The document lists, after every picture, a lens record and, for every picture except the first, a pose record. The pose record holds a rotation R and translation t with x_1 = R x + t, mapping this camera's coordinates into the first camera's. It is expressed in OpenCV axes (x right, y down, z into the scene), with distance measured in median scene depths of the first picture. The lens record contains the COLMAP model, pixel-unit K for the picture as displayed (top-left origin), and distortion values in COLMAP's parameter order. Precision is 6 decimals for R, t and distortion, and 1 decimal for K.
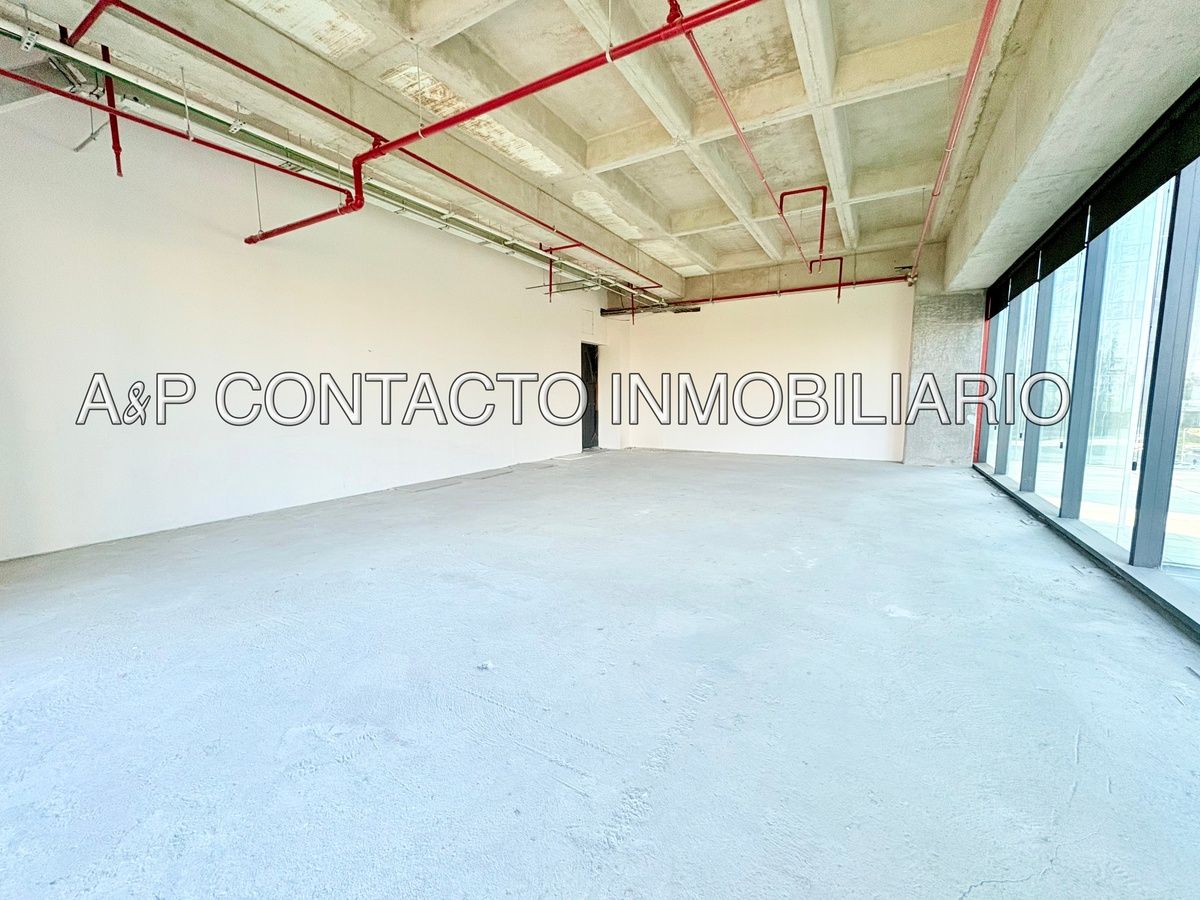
lens RADIAL K [[475.6, 0, 600.0], [0, 475.6, 450.0], [0, 0, 1]] dist [-0.000928, -0.000003]
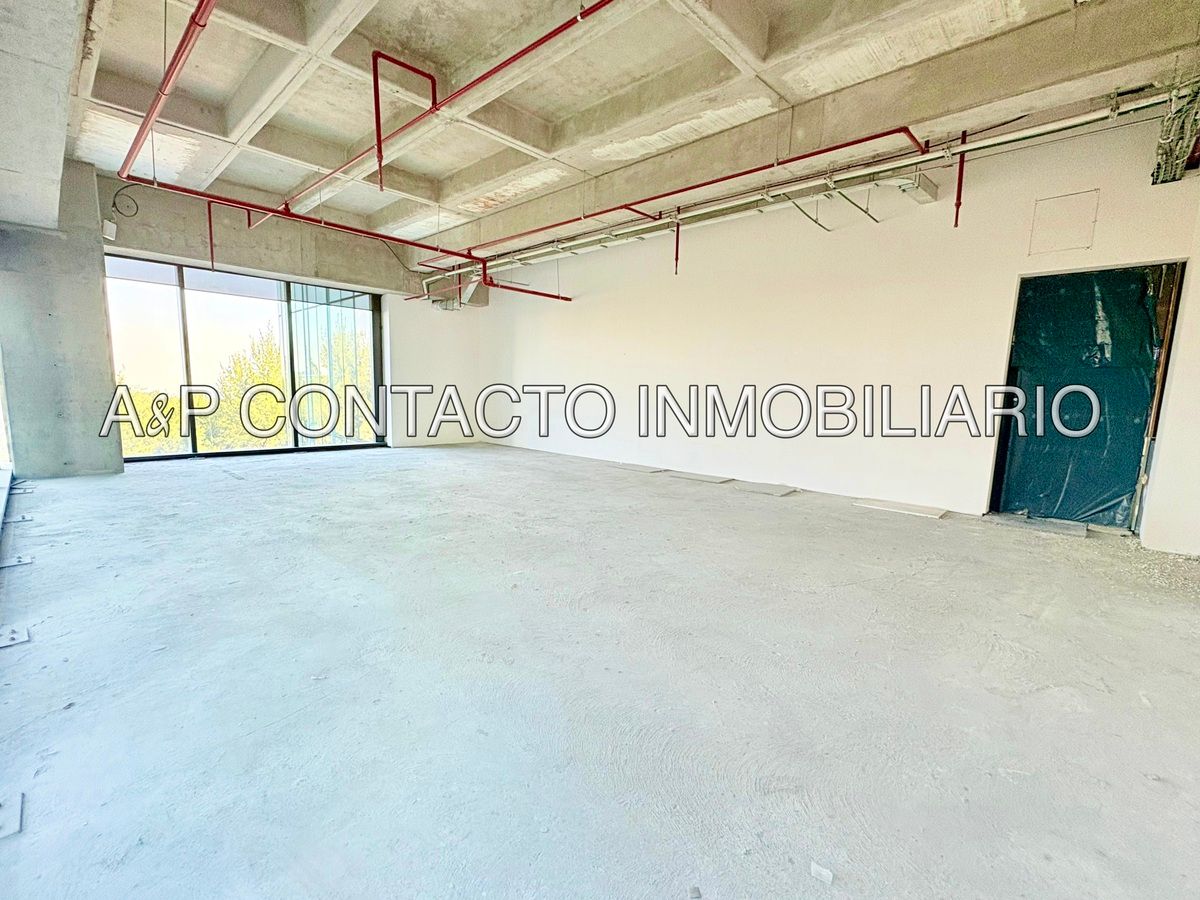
lens RADIAL K [[524.9, 0, 586.7], [0, 524.9, 463.0], [0, 0, 1]] dist [-0.000084, -0.000010]
pose [[-0.232099, 0.131770, -0.963726, 0.891024], [-0.130345, 0.977632, 0.165063, -0.130566], [0.963919, 0.163927, -0.209732, 1.161218]]
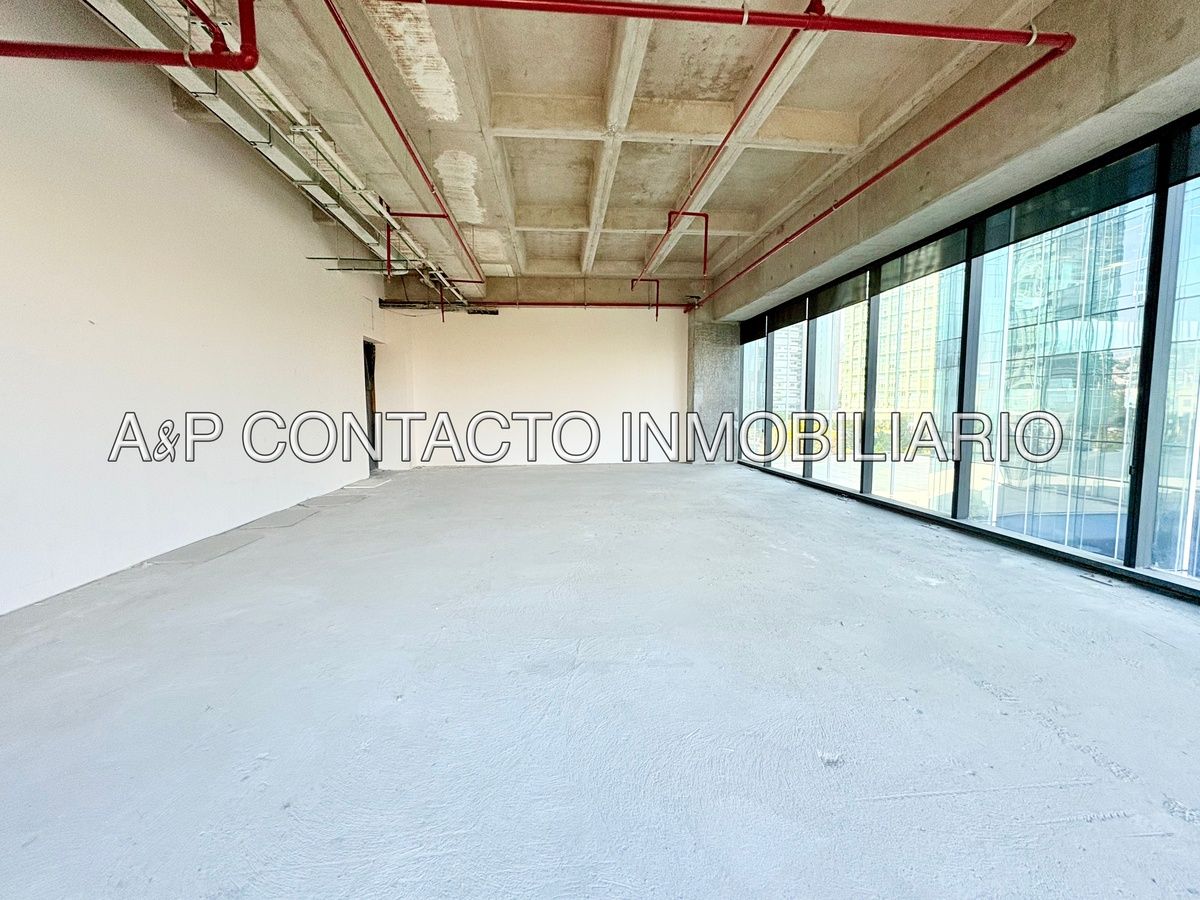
lens RADIAL K [[492.3, 0, 600.0], [0, 492.3, 450.0], [0, 0, 1]] dist [0.000291, -0.000115]
pose [[0.815035, -0.050288, 0.577225, -0.316167], [0.065388, 0.997845, -0.005395, -0.016898], [-0.575710, 0.042141, 0.816568, 0.182540]]
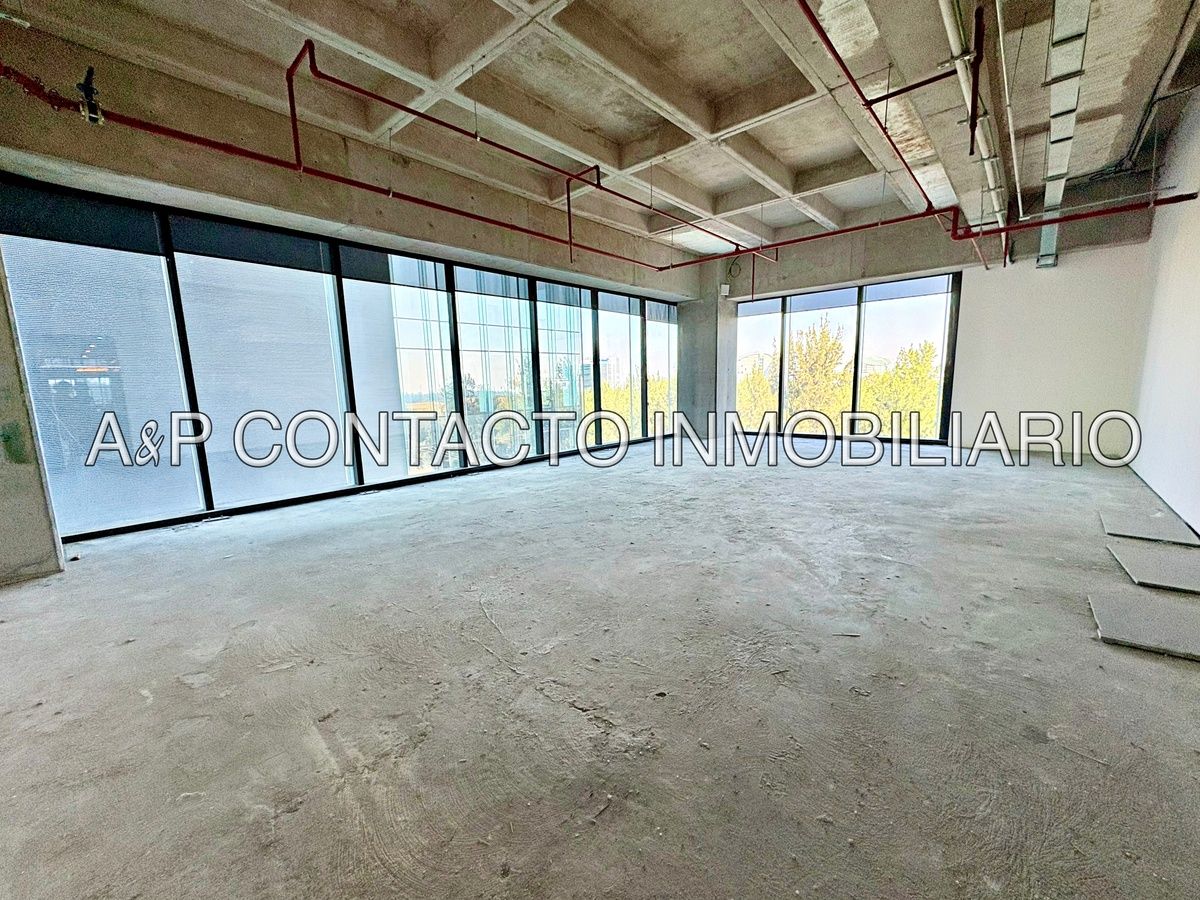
lens RADIAL K [[488.3, 0, 600.0], [0, 488.3, 465.1], [0, 0, 1]] dist [0.001191, -0.000008]
pose [[-0.982180, -0.002374, 0.187929, 0.152815], [0.048786, 0.962425, 0.267129, -0.182332], [-0.181502, 0.271537, -0.945158, 1.668889]]
